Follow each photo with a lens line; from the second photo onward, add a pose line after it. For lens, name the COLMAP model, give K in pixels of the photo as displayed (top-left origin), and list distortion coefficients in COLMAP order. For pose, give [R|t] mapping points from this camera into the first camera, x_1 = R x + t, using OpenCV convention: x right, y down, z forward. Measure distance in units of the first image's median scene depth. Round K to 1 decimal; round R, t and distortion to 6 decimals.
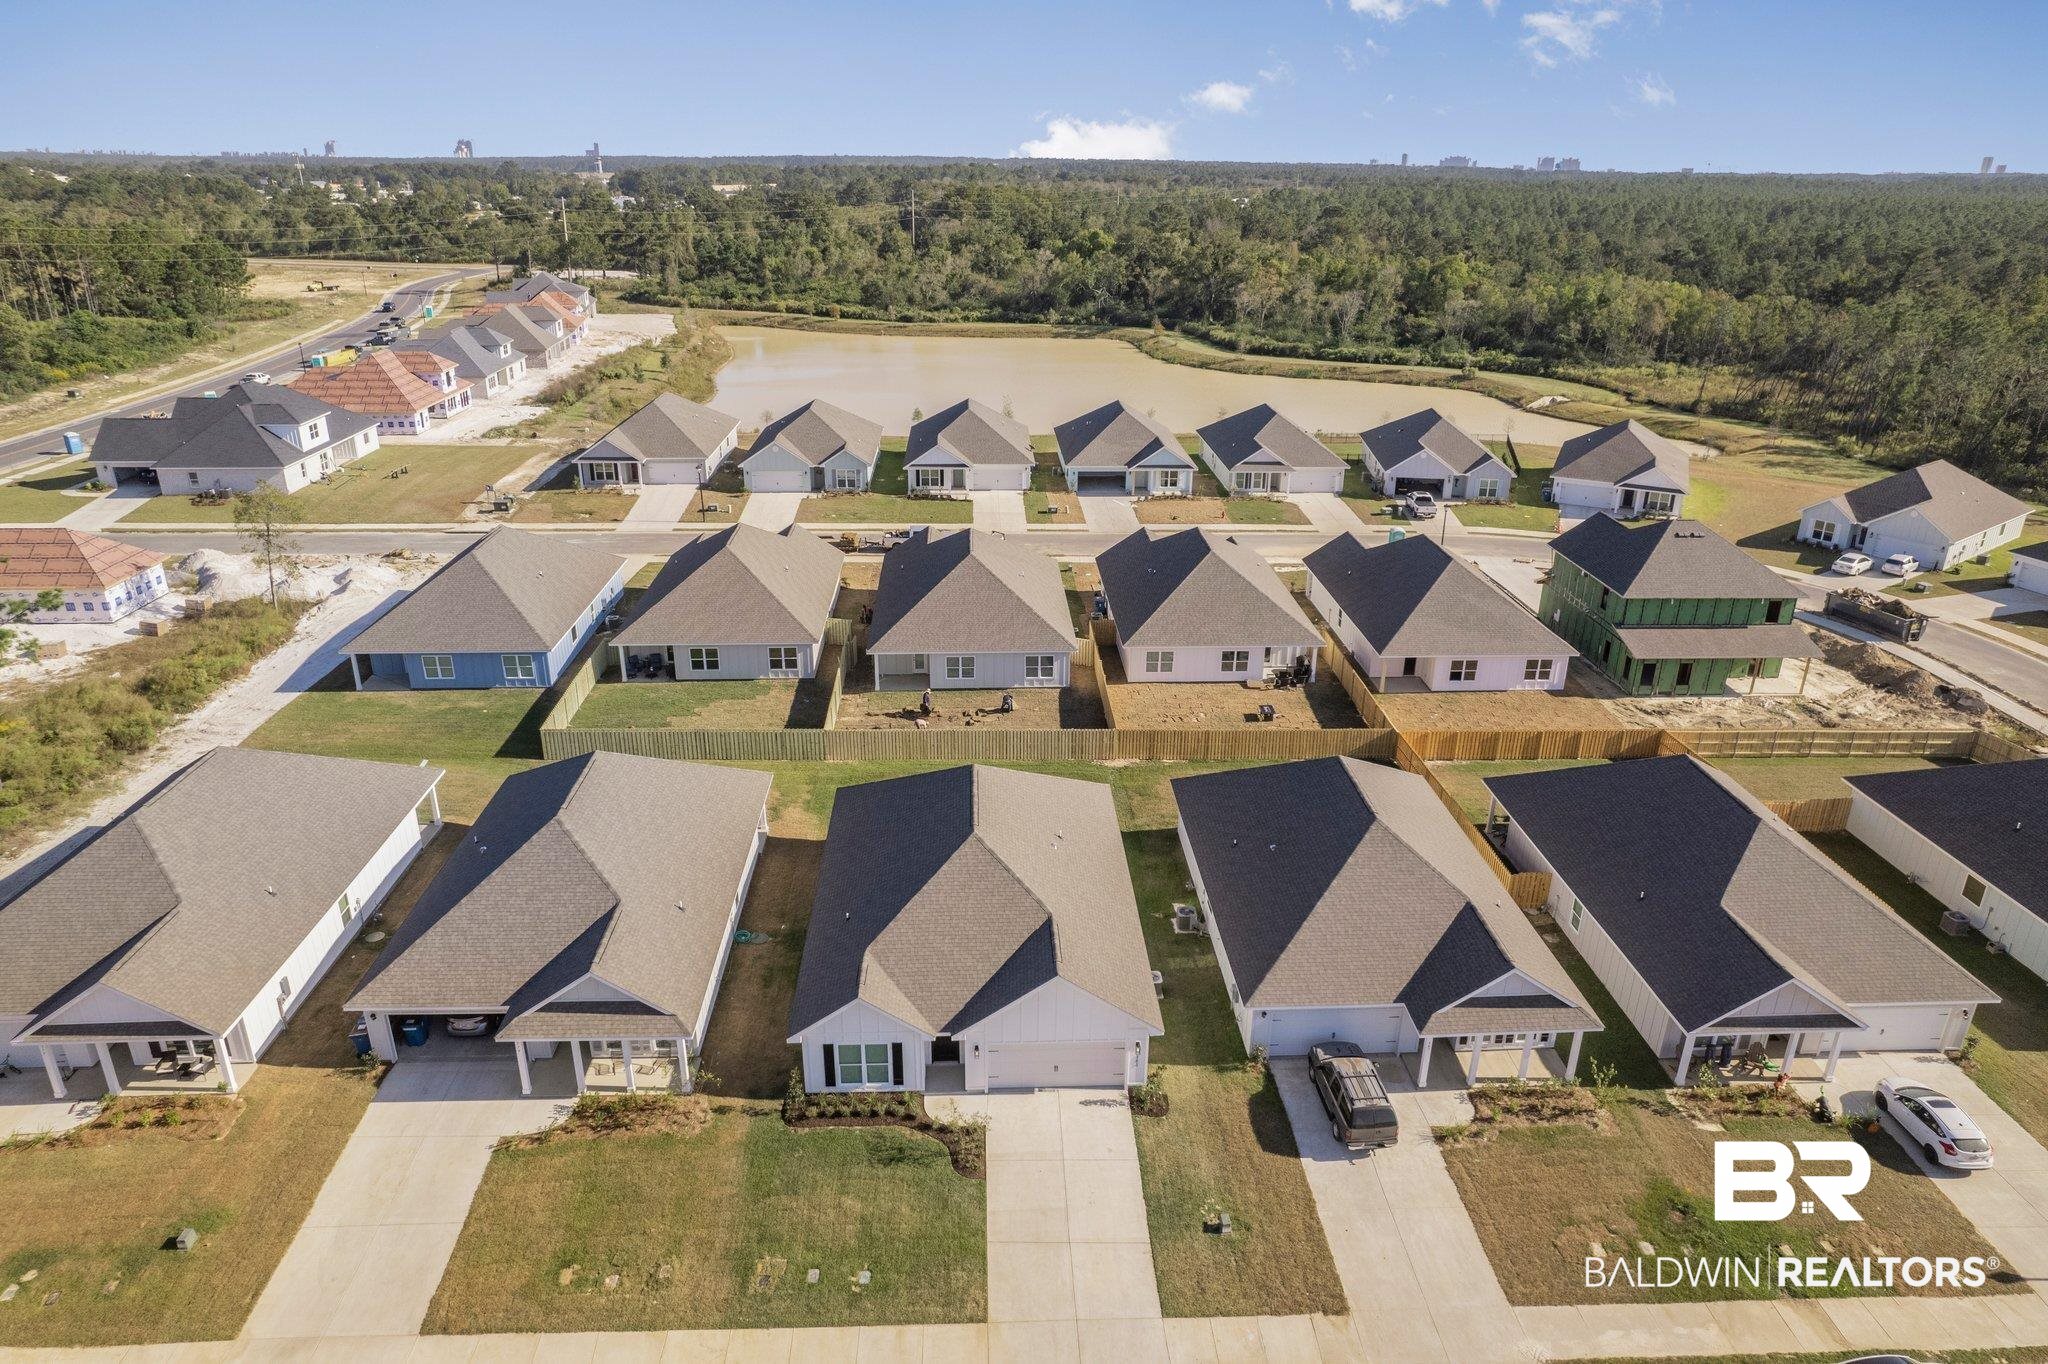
lens RADIAL K [[1309.3, 0, 1031.6], [0, 1309.3, 683.9], [0, 0, 1]] dist [-0.082053, 0.072628]
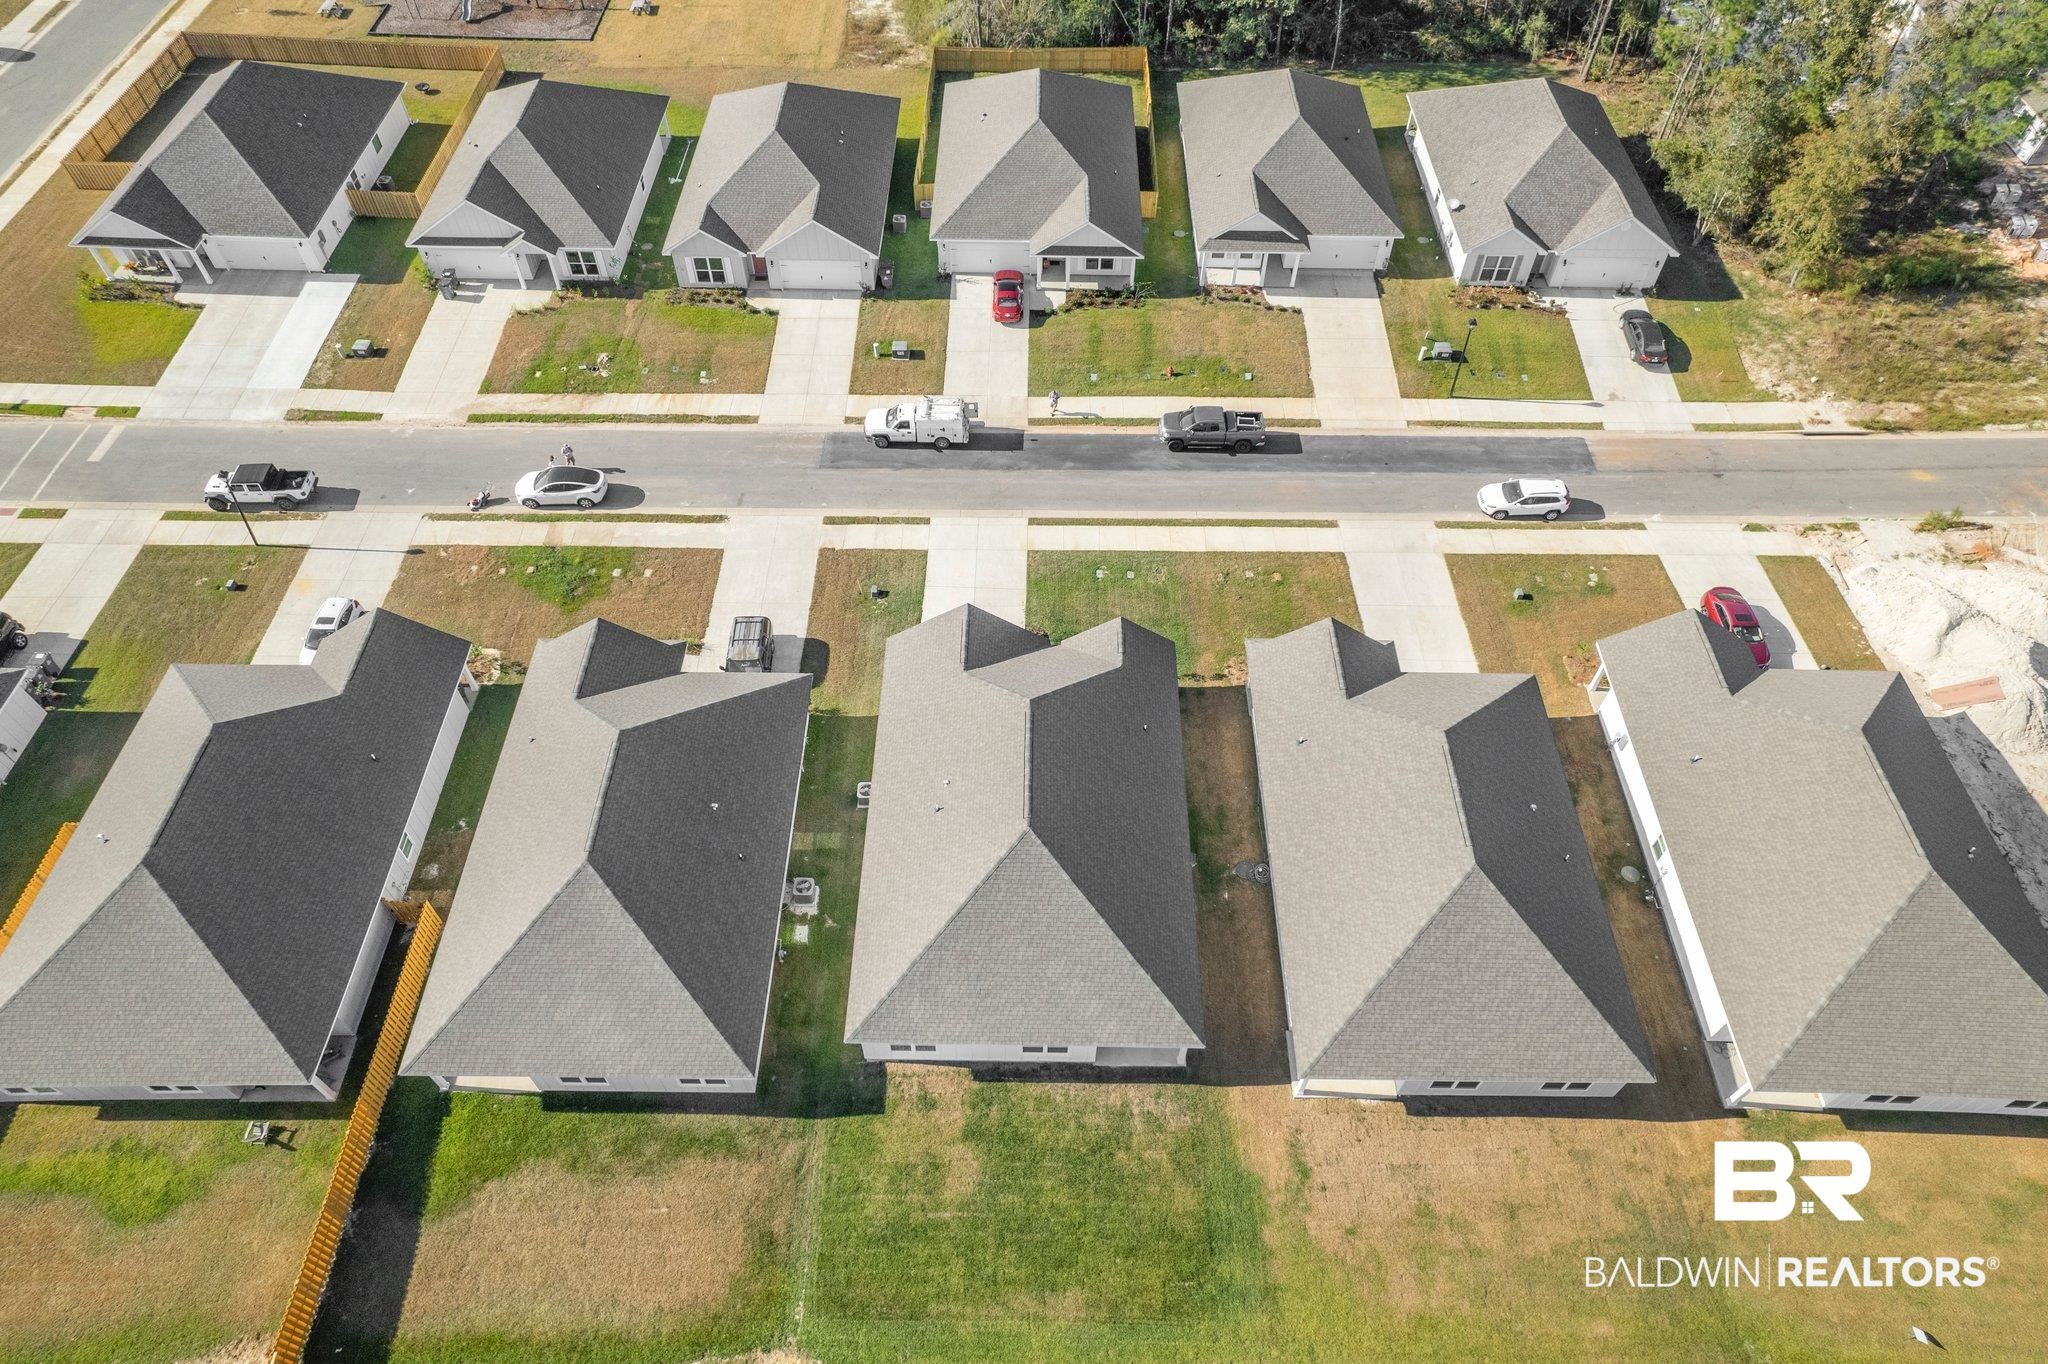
lens RADIAL K [[1289.7, 0, 1032.1], [0, 1289.7, 682.8], [0, 0, 1]] dist [-0.031143, 0.077647]
pose [[-0.998186, -0.057721, 0.017095, -0.038188], [0.000058, 0.283045, 0.959106, -0.538085], [-0.060199, 0.957368, -0.282529, 0.785269]]
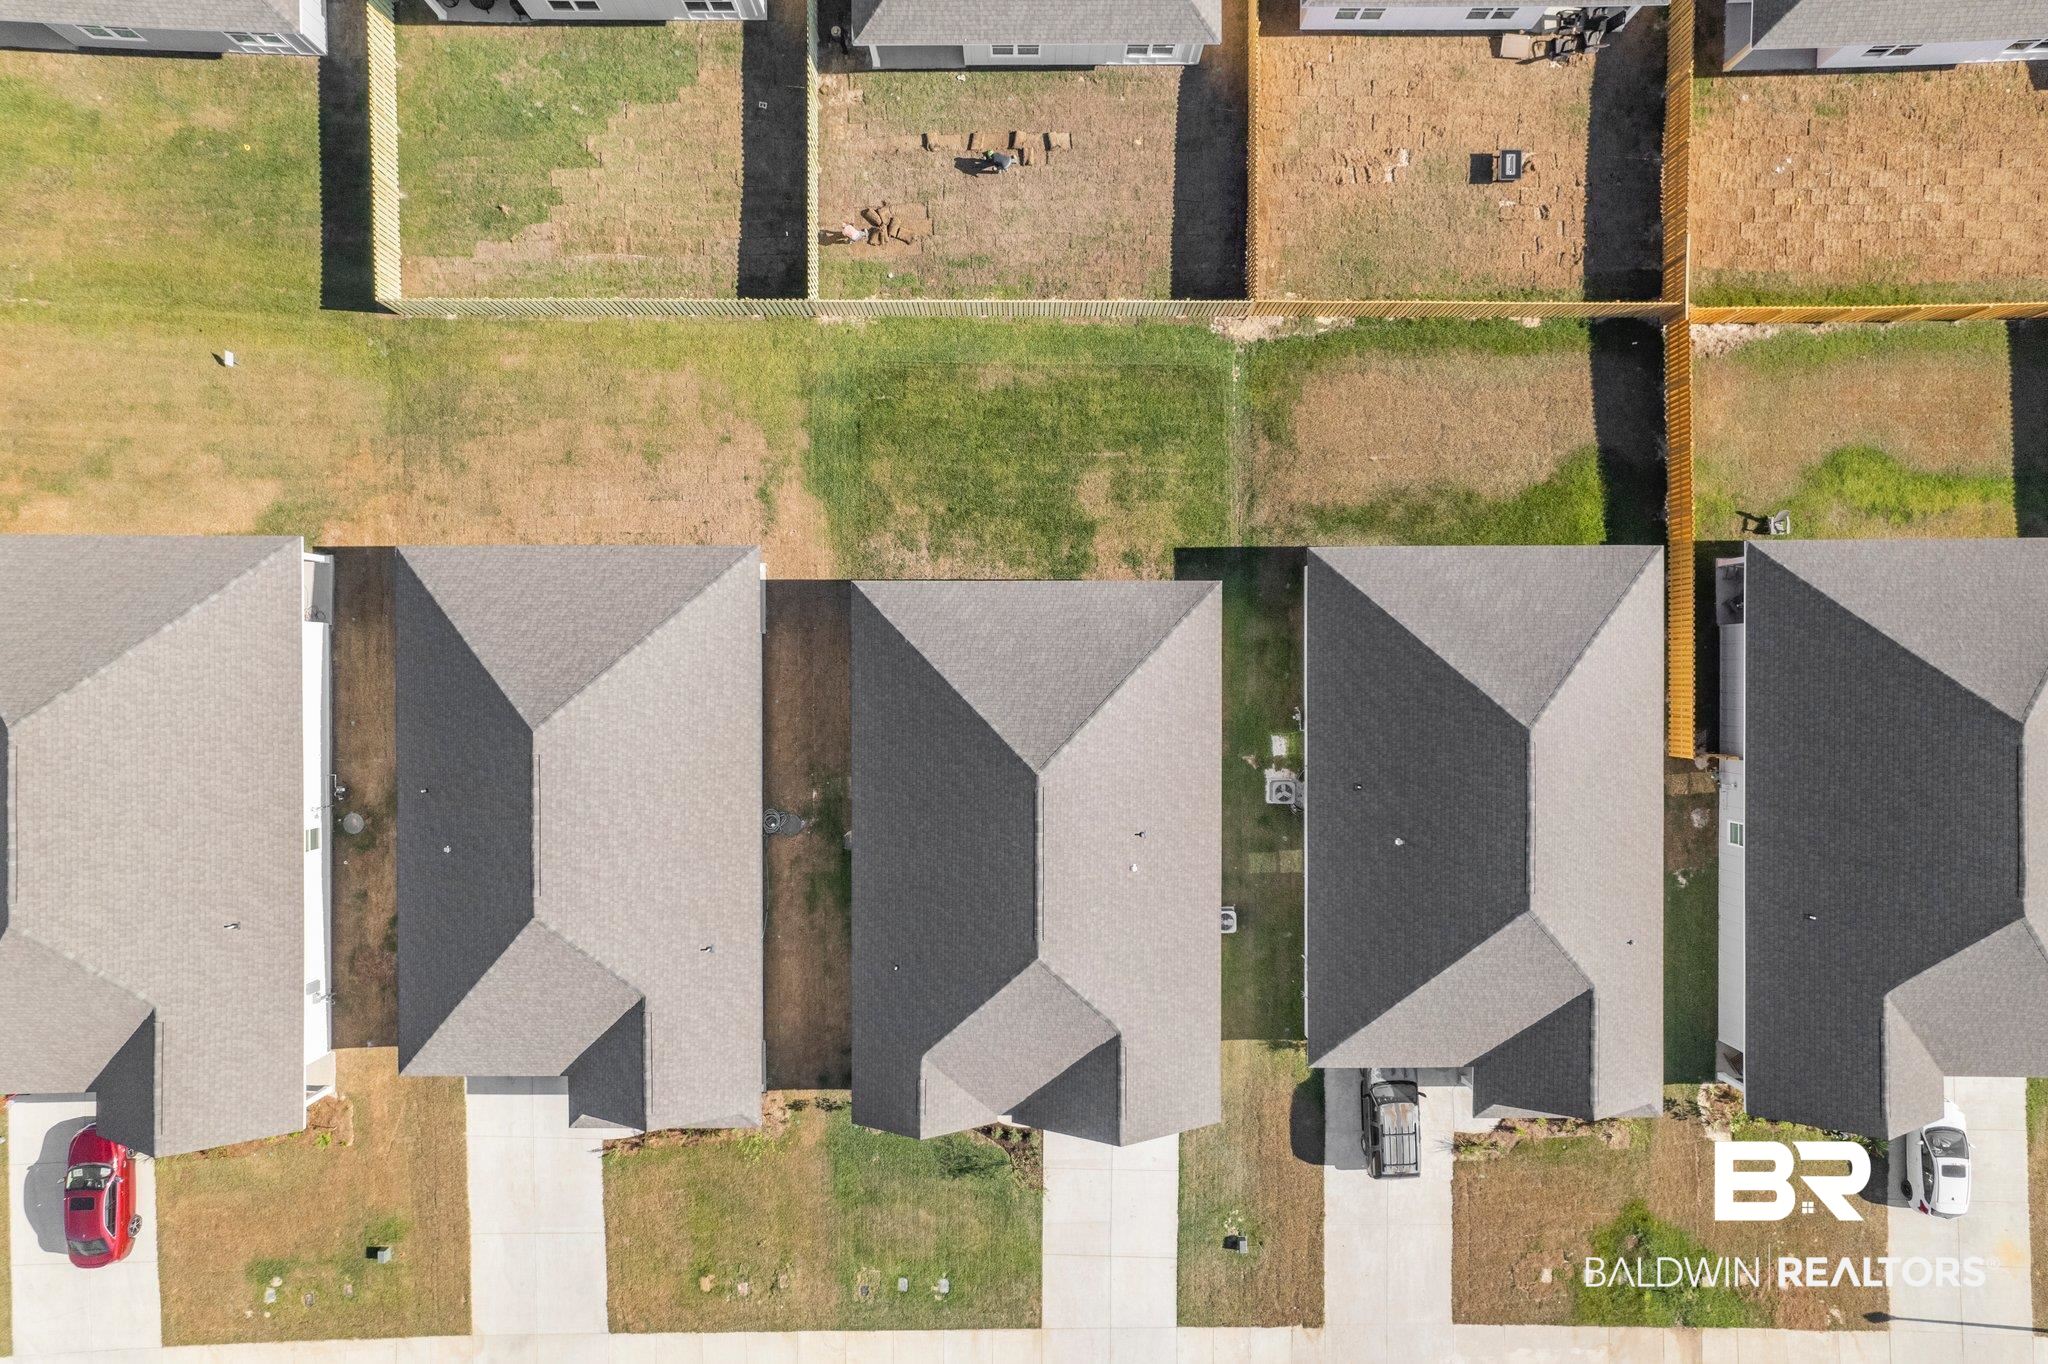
lens RADIAL K [[1322.7, 0, 1029.2], [0, 1322.7, 705.5], [0, 0, 1]] dist [-0.030556, 0.079112]
pose [[0.998946, 0.045673, -0.004613, -0.032541], [-0.012417, 0.365587, 0.930694, -0.456629], [0.044194, -0.929656, 0.365768, 0.515147]]
